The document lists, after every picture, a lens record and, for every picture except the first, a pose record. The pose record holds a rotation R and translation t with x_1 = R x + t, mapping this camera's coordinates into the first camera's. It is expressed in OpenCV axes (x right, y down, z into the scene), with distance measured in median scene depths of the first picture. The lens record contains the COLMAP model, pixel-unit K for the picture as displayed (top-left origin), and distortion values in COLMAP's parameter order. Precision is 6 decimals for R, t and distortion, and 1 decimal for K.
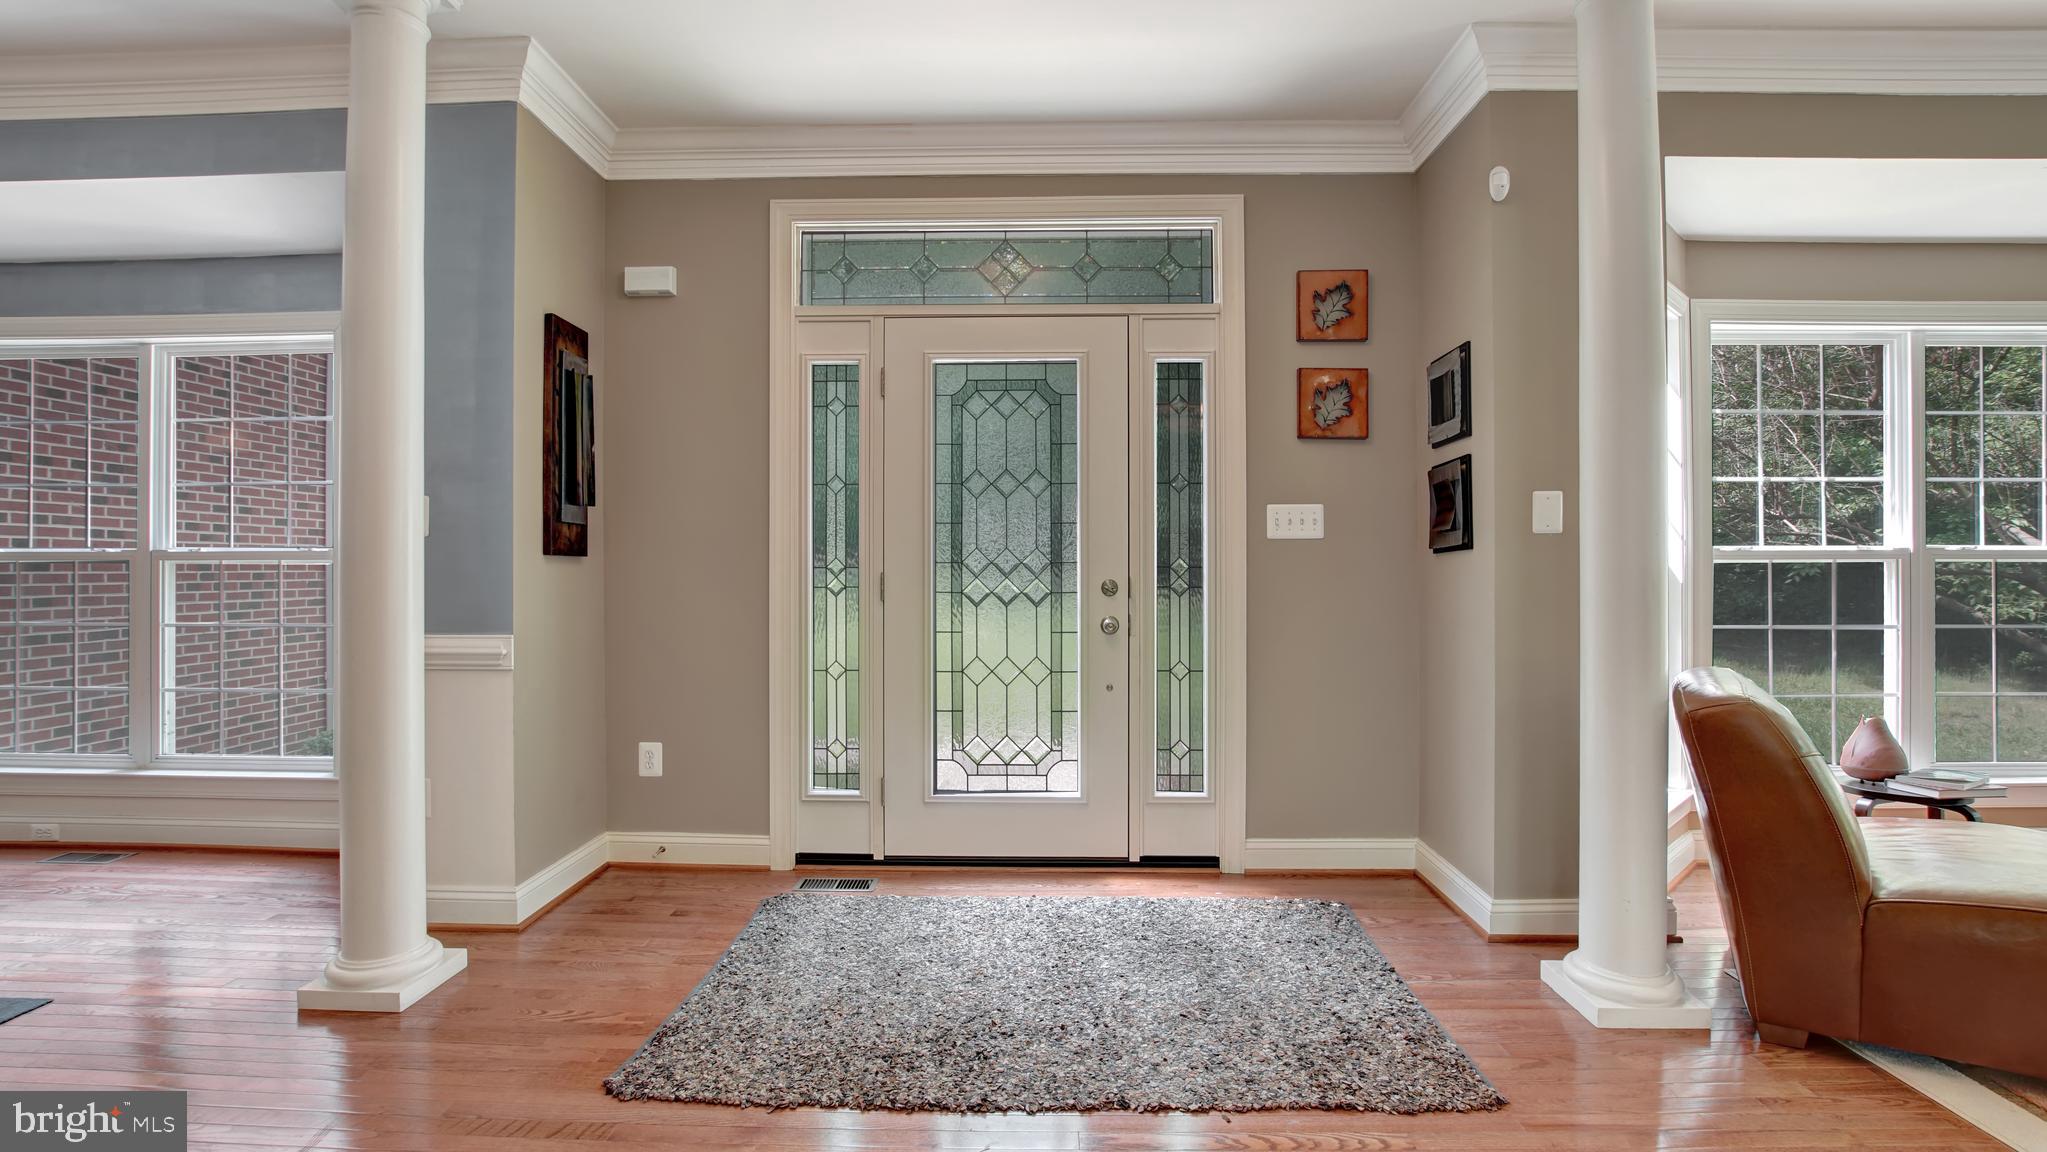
lens RADIAL K [[934.7, 0, 1023.5], [0, 934.7, 576.0], [0, 0, 1]] dist [-0.034699, 0.000047]
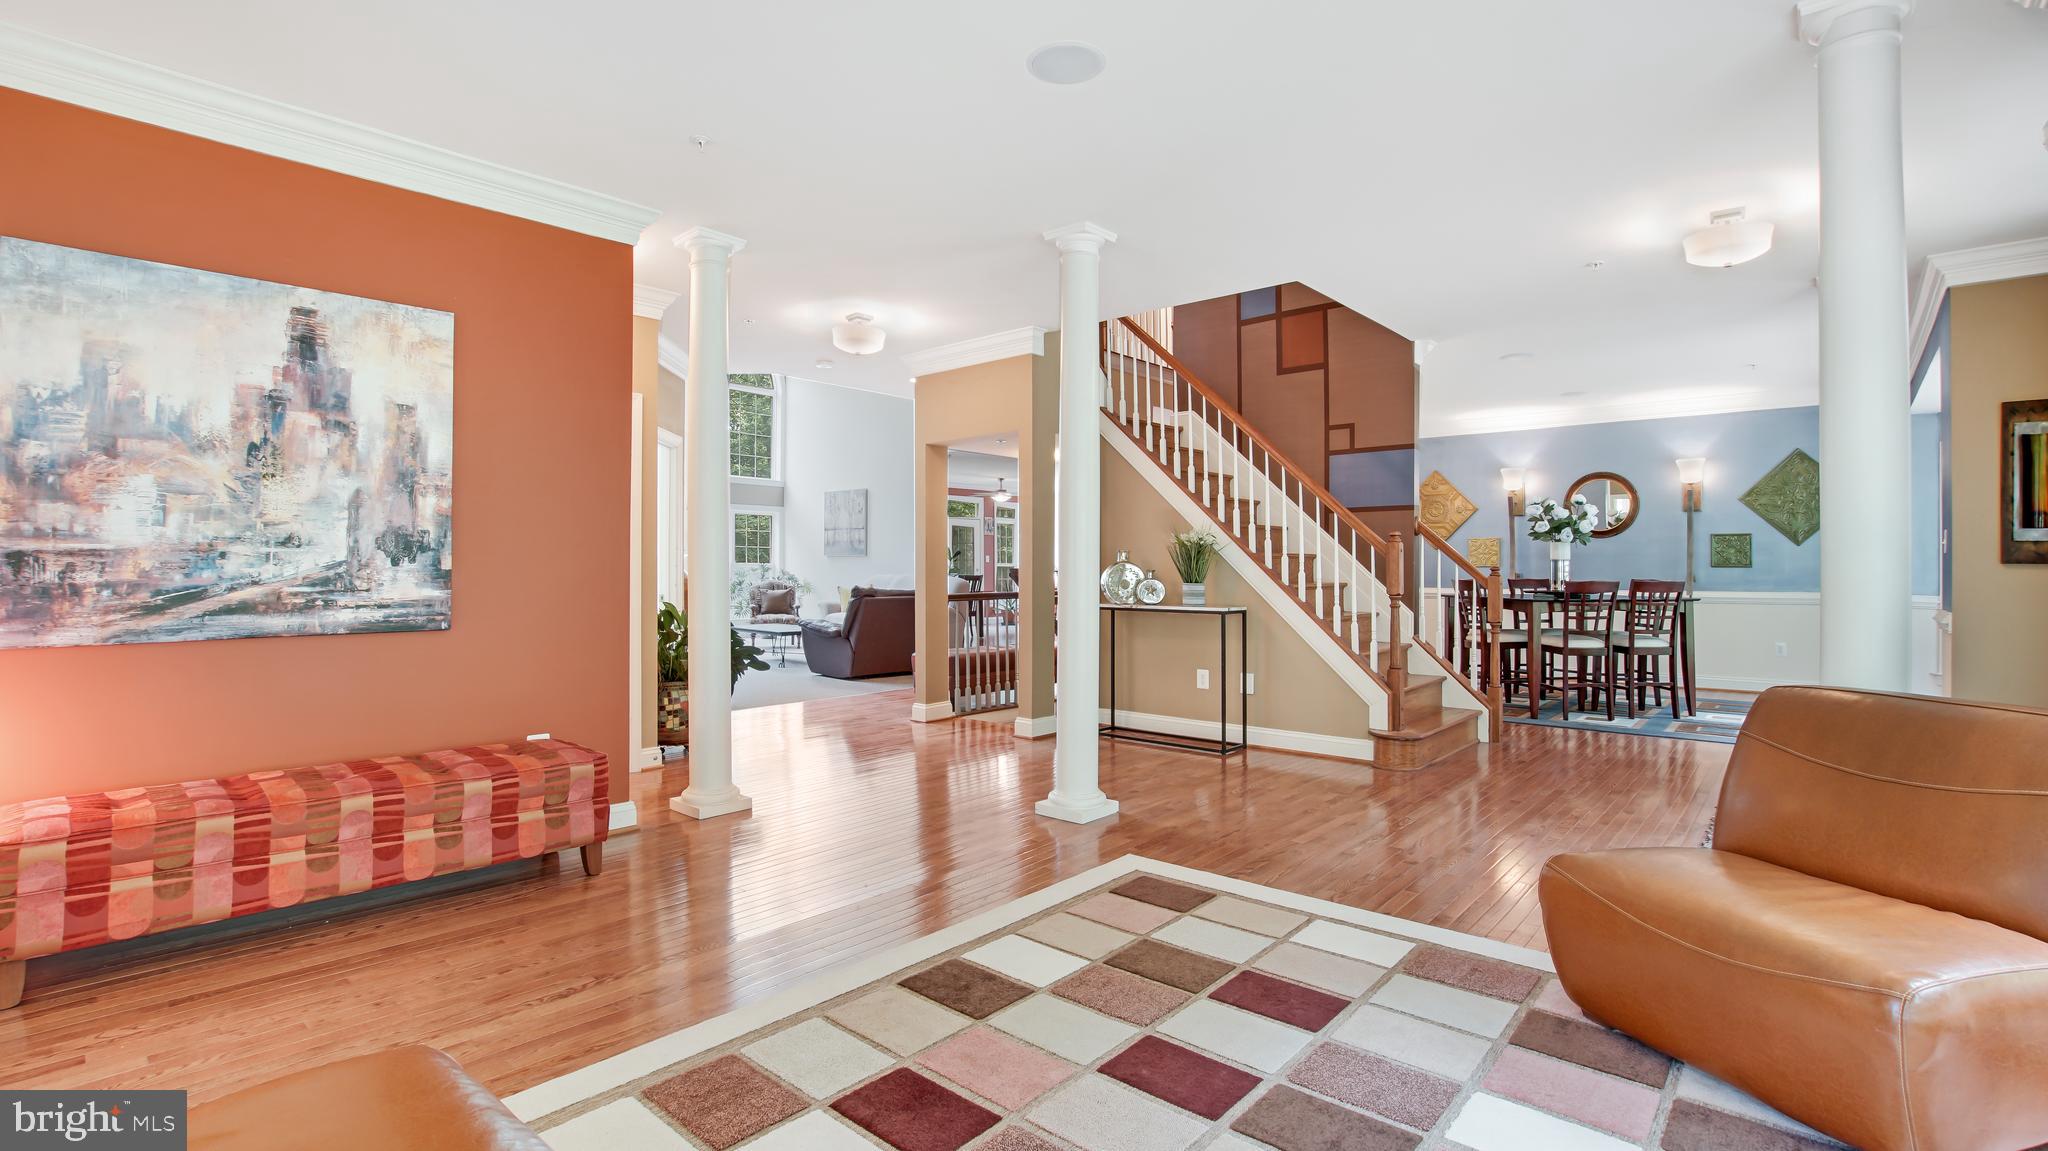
lens RADIAL K [[937.7, 0, 1020.9], [0, 937.7, 566.6], [0, 0, 1]] dist [-0.031428, 0.000078]
pose [[-0.649041, -0.001188, -0.760753, 1.450898], [-0.005838, 0.999977, 0.003420, -0.011837], [0.760731, 0.006661, -0.649033, 0.650219]]
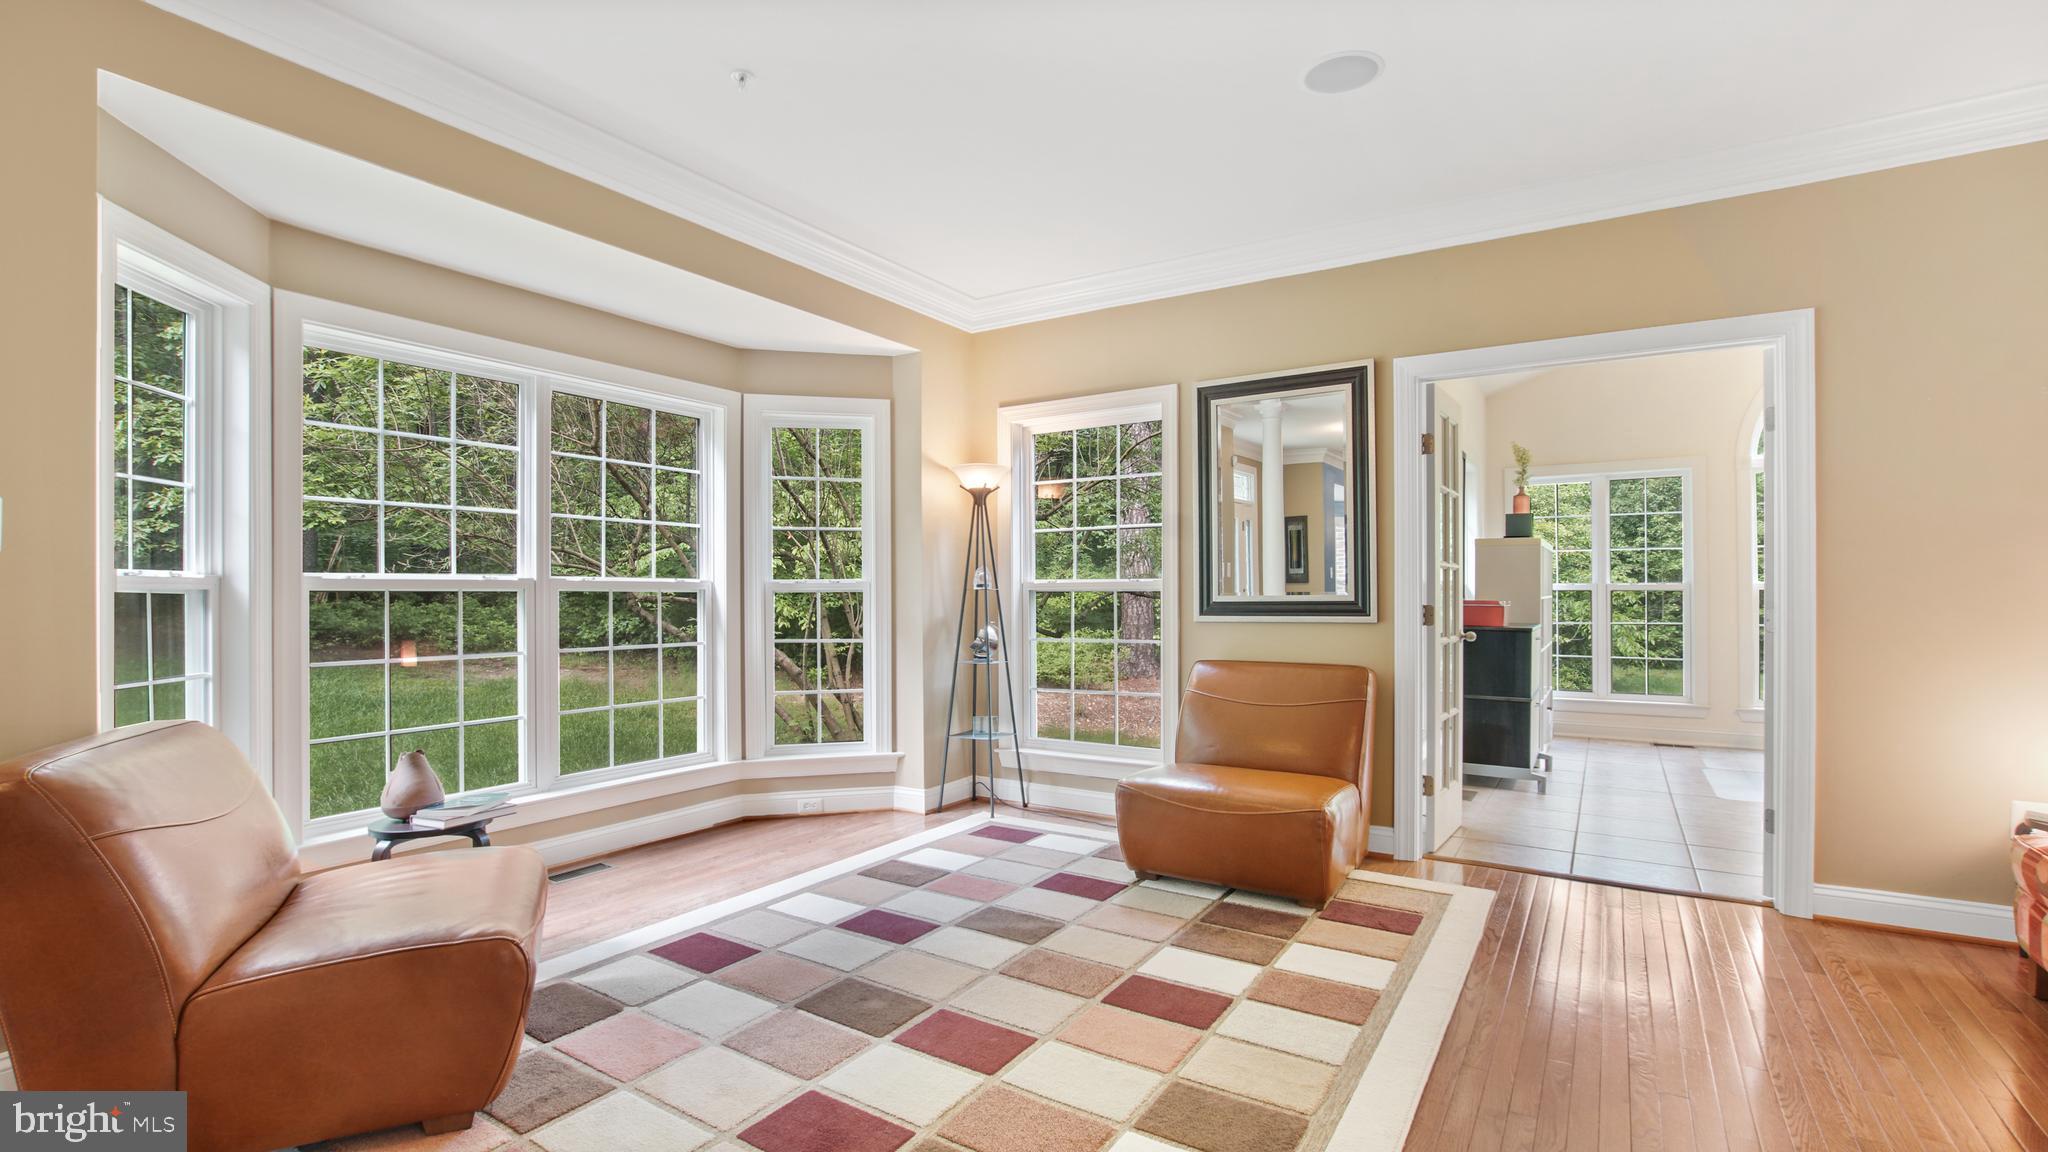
lens RADIAL K [[909.1, 0, 1023.5], [0, 909.1, 599.1], [0, 0, 1]] dist [-0.028434, 0.000281]
pose [[0.524726, -0.004212, 0.851261, 0.383623], [0.009428, 0.999955, -0.000864, -0.000448], [-0.851219, 0.008480, 0.524742, -0.048511]]
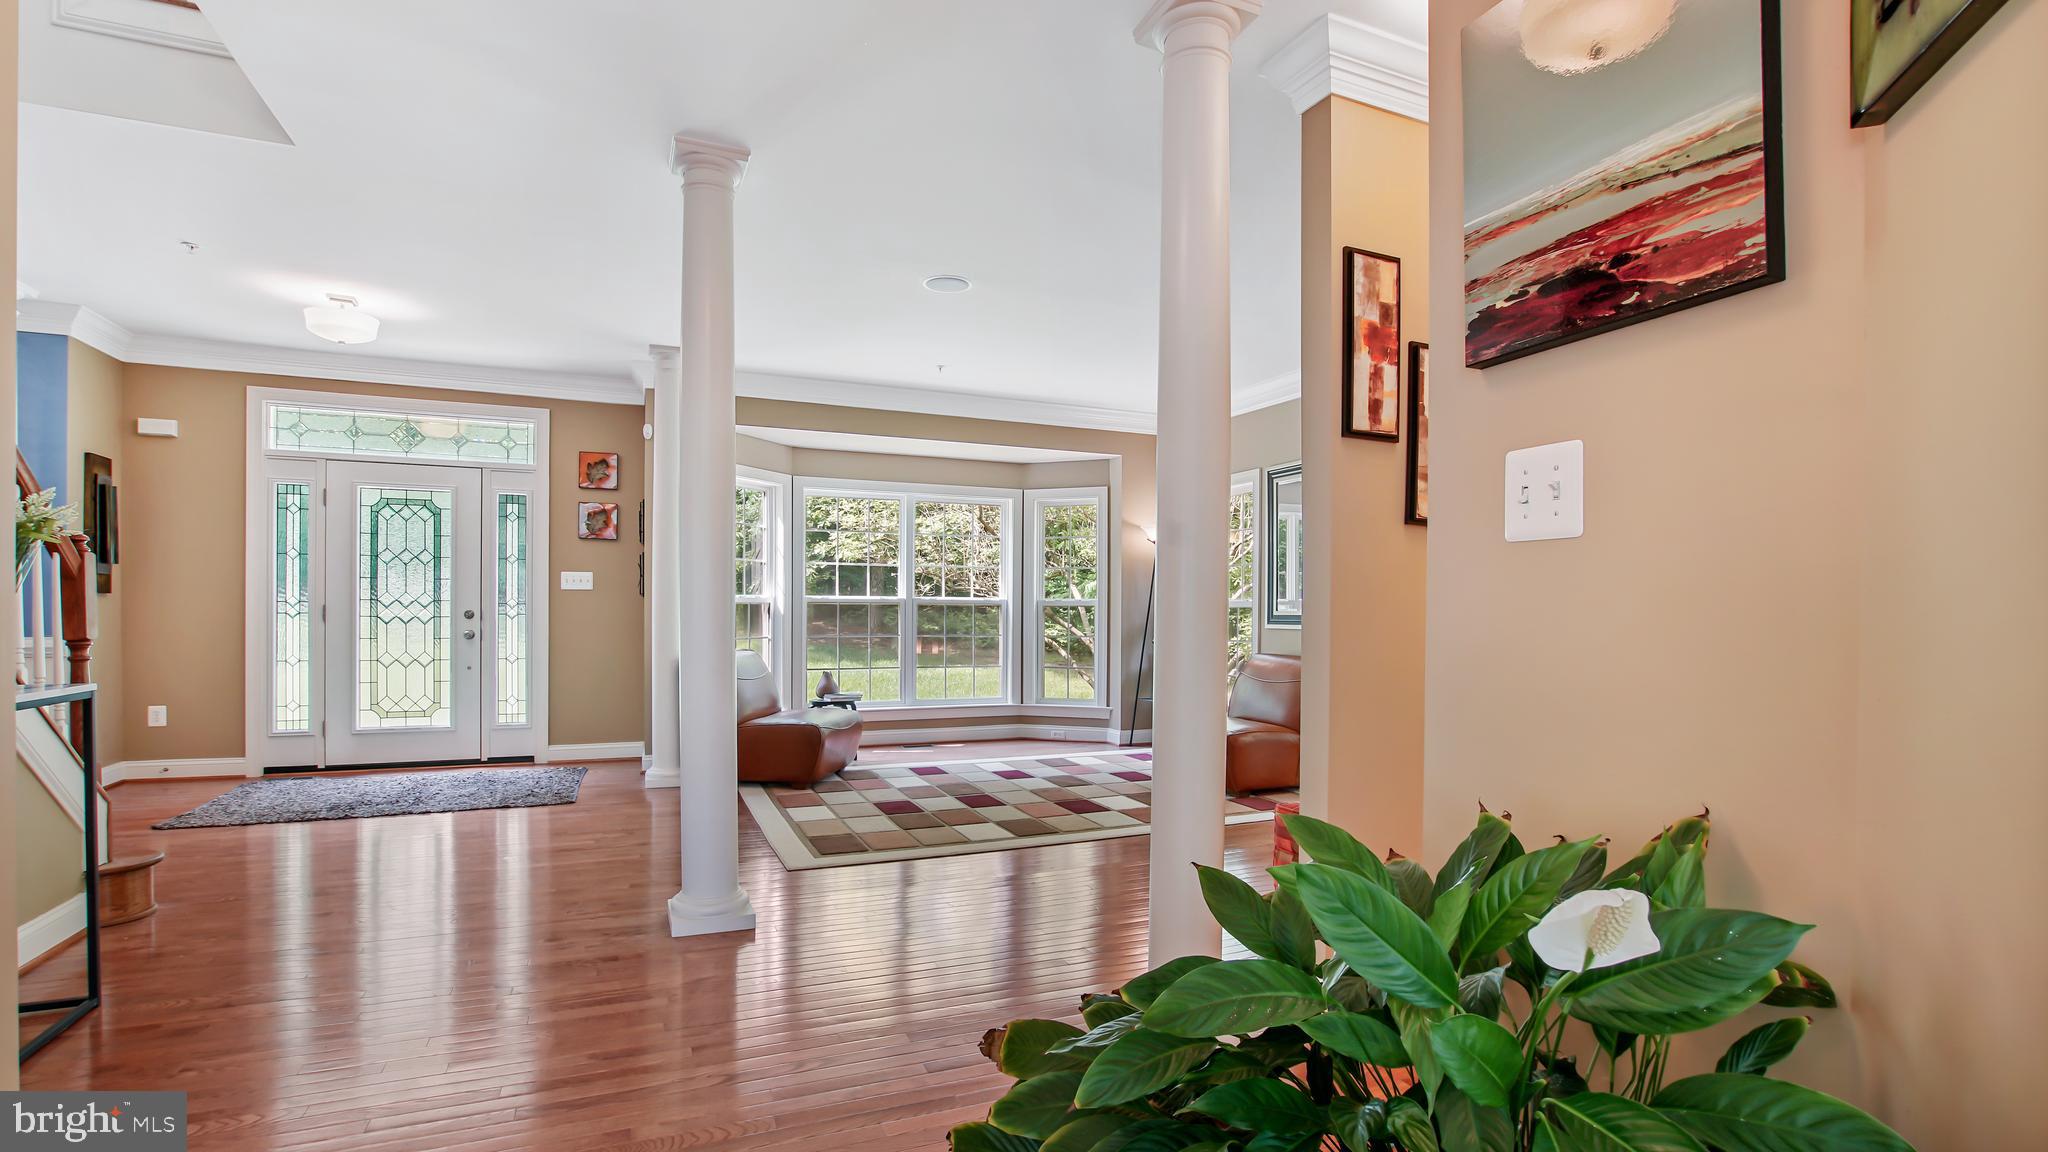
lens RADIAL K [[918.9, 0, 1019.5], [0, 918.9, 617.7], [0, 0, 1]] dist [-0.025701, 0.001142]
pose [[0.910776, 0.004119, 0.412881, 0.339864], [-0.006229, 0.999974, 0.003764, 0.006219], [-0.412855, -0.006000, 0.910777, -1.100758]]
